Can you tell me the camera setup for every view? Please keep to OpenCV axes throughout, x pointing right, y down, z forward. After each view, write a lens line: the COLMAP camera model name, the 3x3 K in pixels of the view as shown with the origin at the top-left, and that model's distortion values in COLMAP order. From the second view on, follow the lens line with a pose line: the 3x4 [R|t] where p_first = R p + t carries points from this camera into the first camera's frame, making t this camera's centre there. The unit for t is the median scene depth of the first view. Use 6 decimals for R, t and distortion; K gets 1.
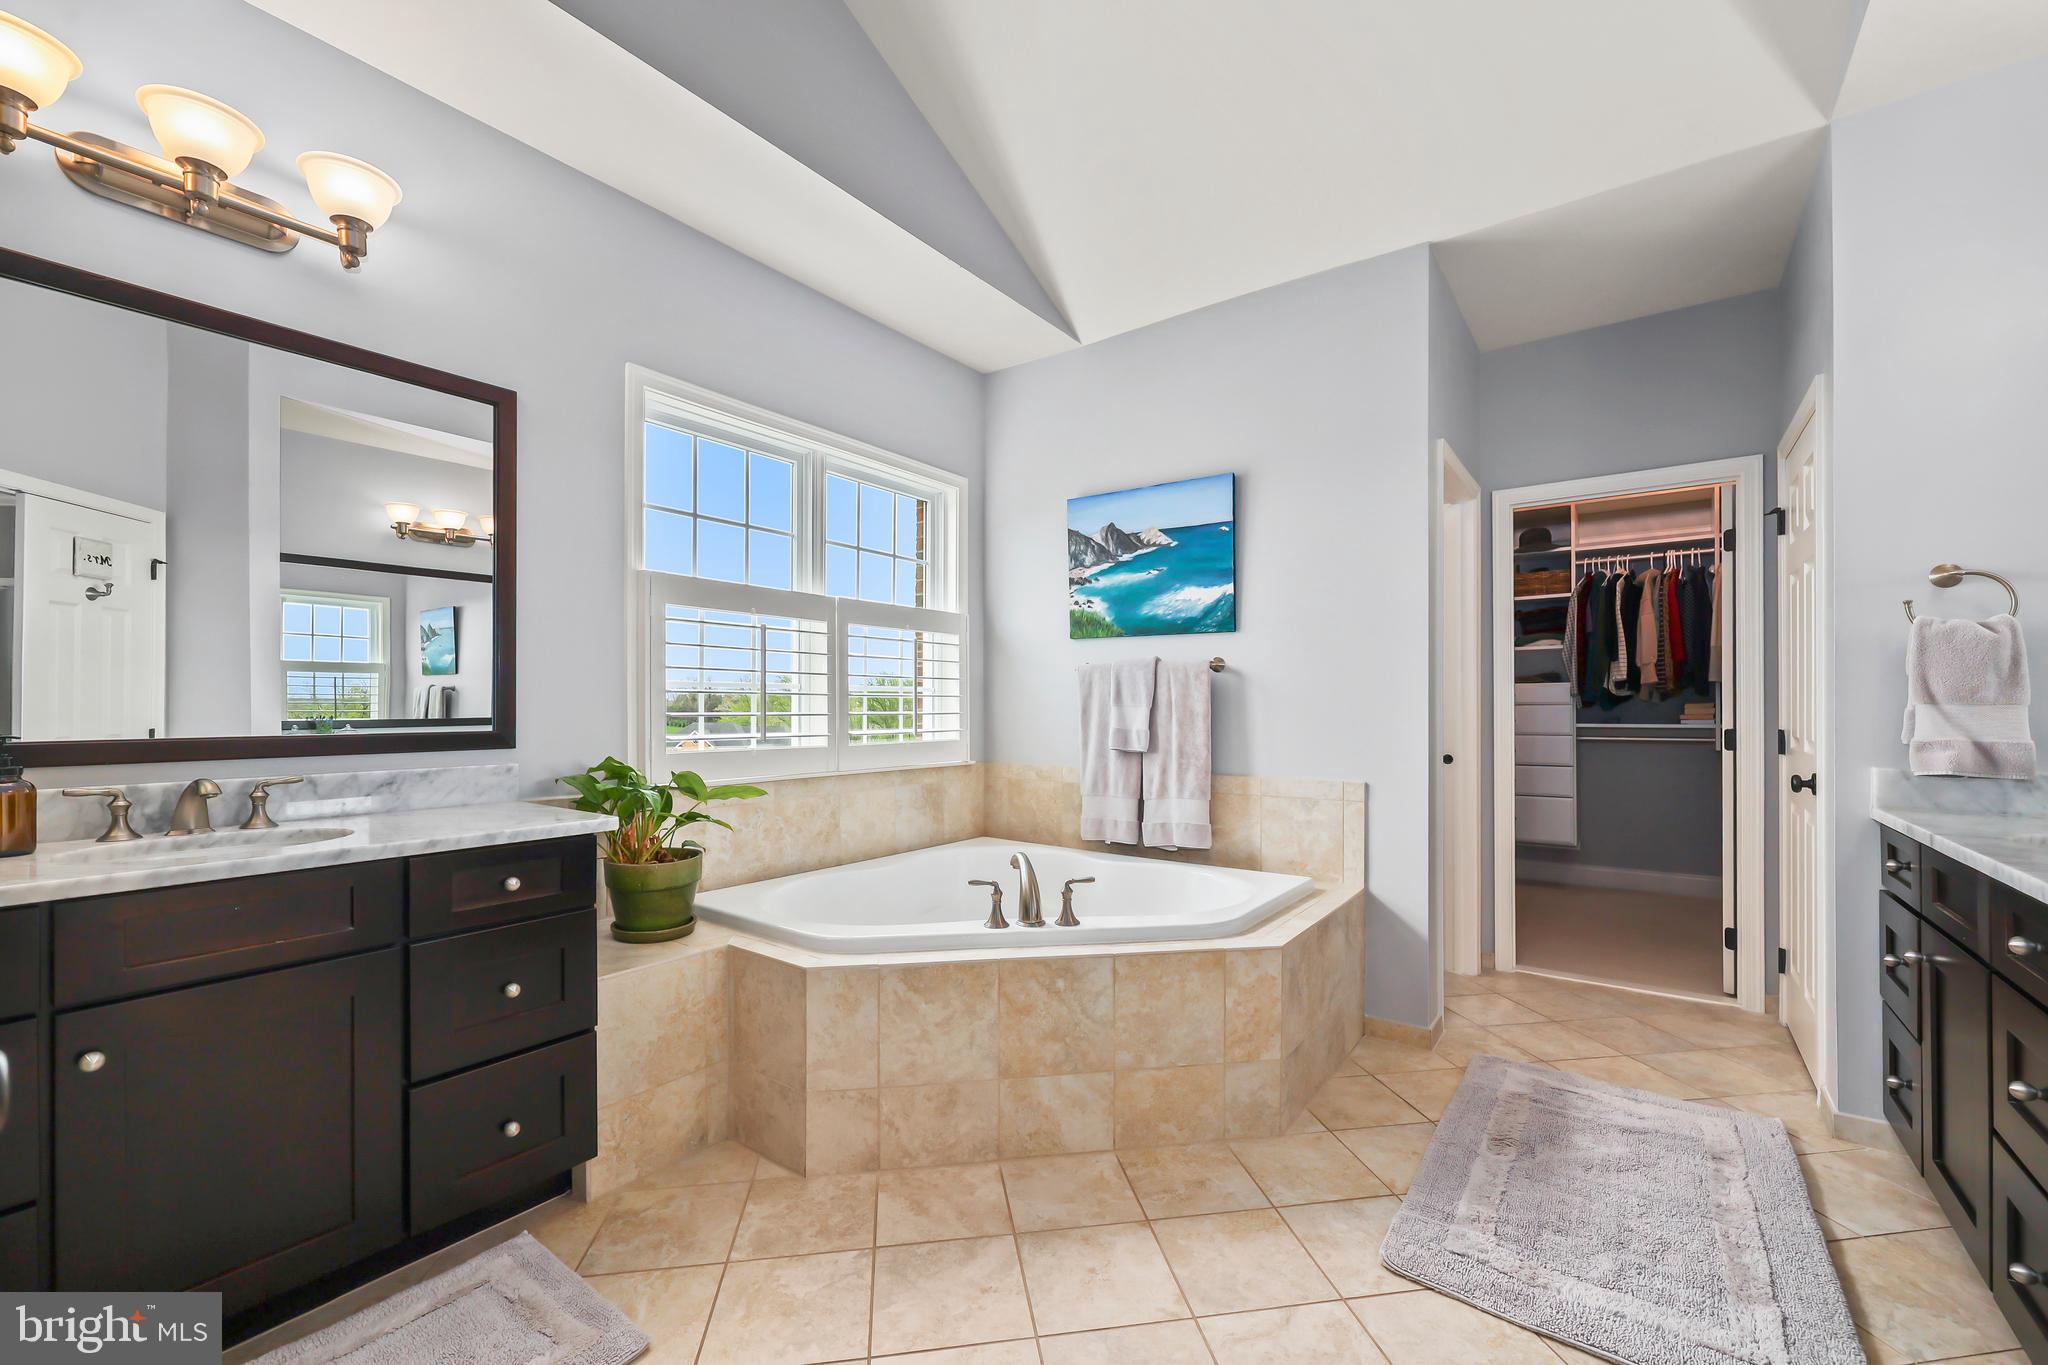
lens RADIAL K [[836.7, 0, 1043.8], [0, 836.7, 715.0], [0, 0, 1]] dist [0.000010, -0.000597]
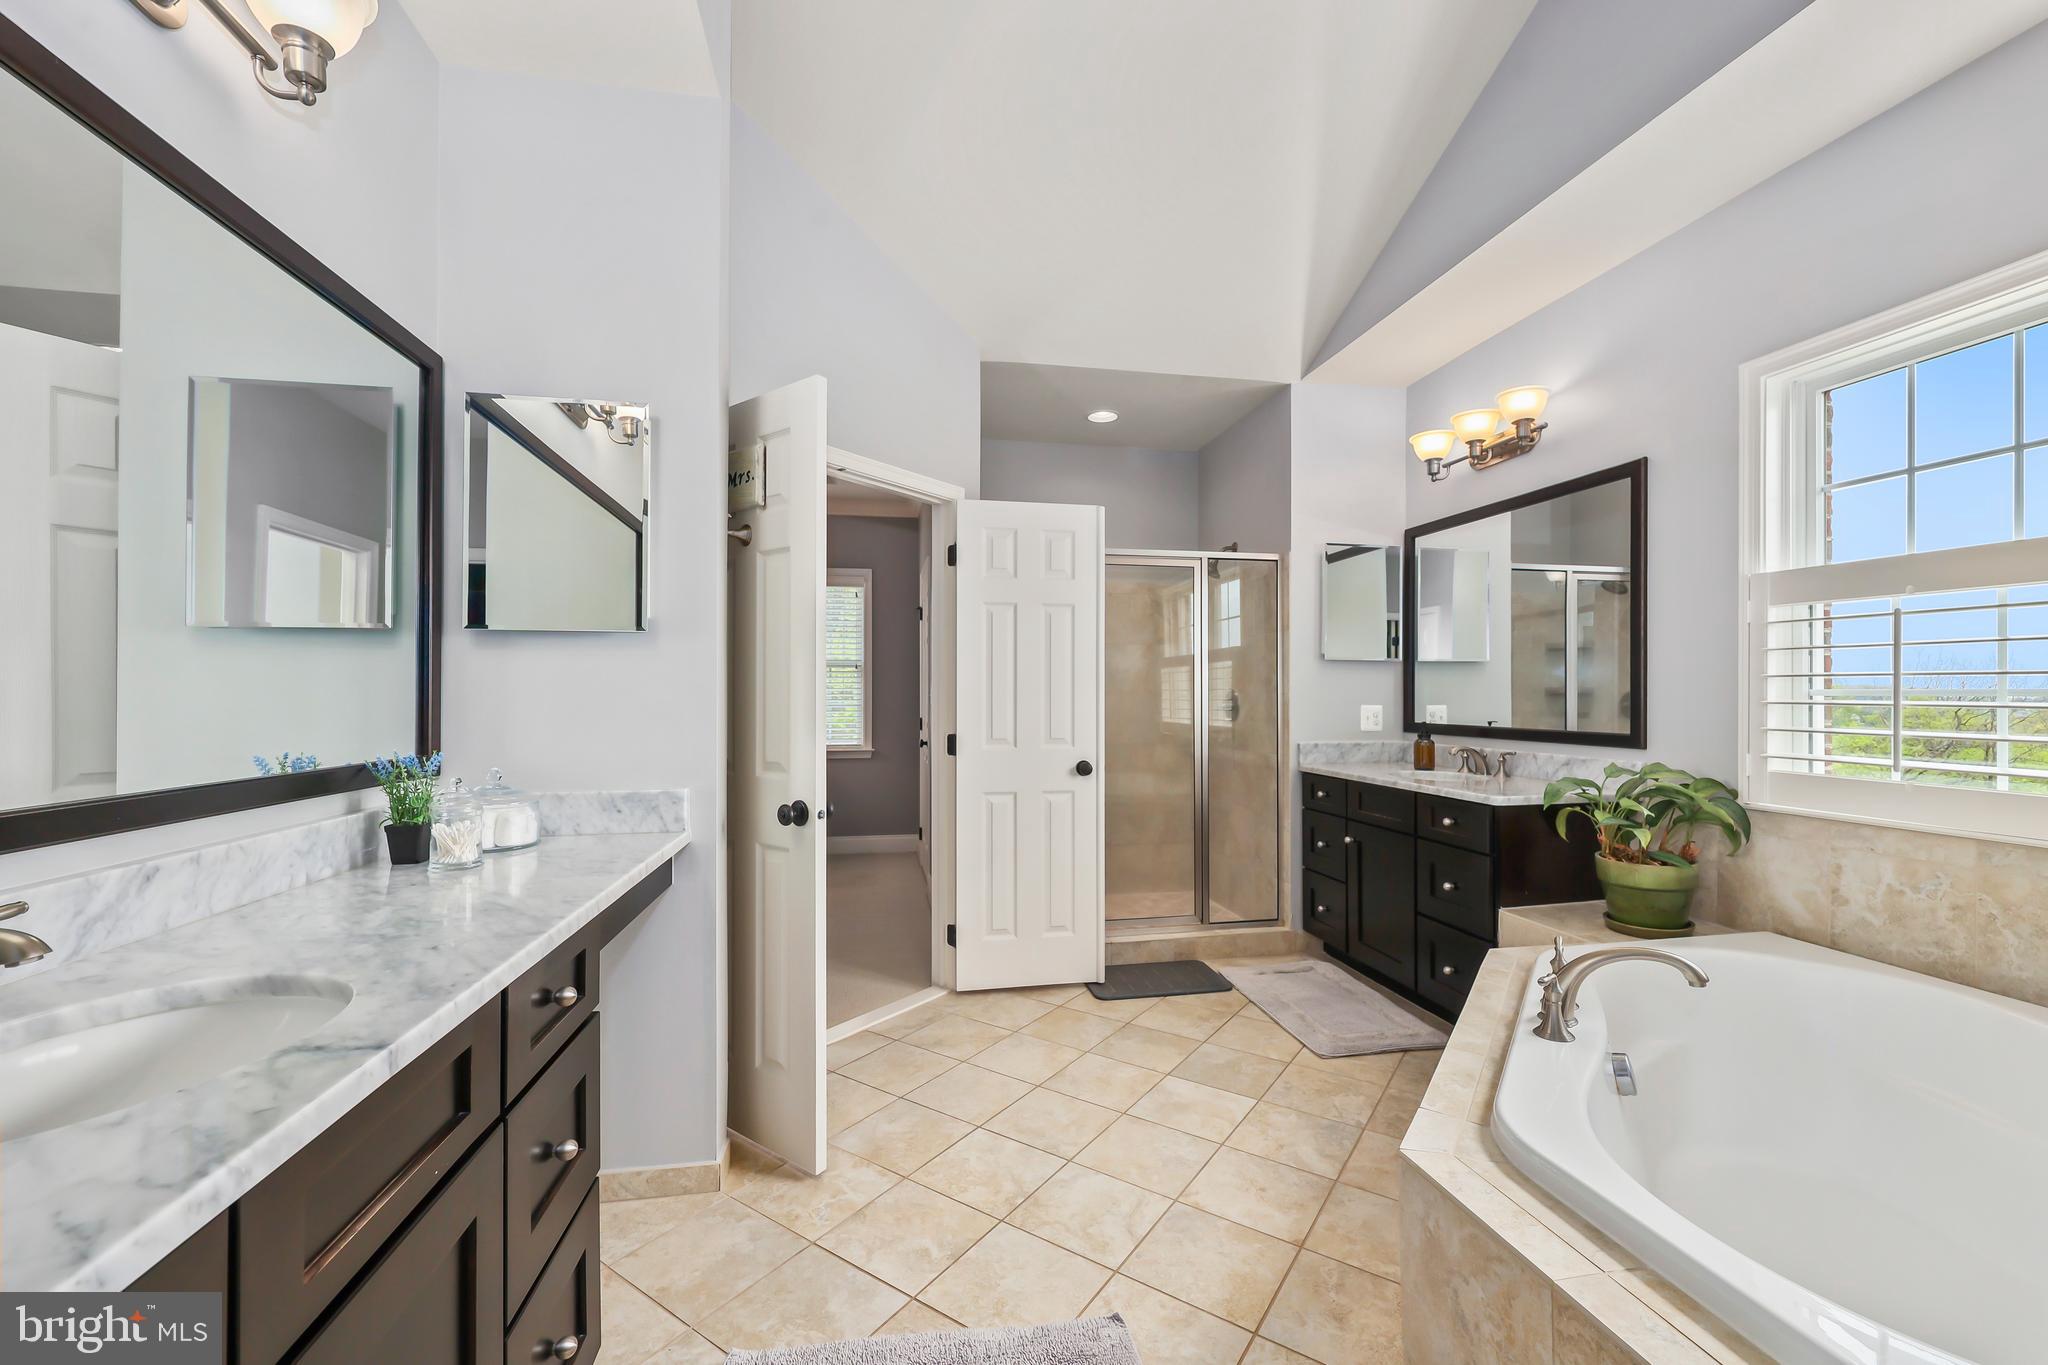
lens RADIAL K [[836.7, 0, 1023.7], [0, 836.7, 682.4], [0, 0, 1]] dist [0.000010, -0.000597]
pose [[-0.696776, -0.001637, -0.717287, 1.125962], [0.001897, 0.999990, -0.004125, -0.068326], [0.717286, -0.004235, -0.696766, 1.533611]]
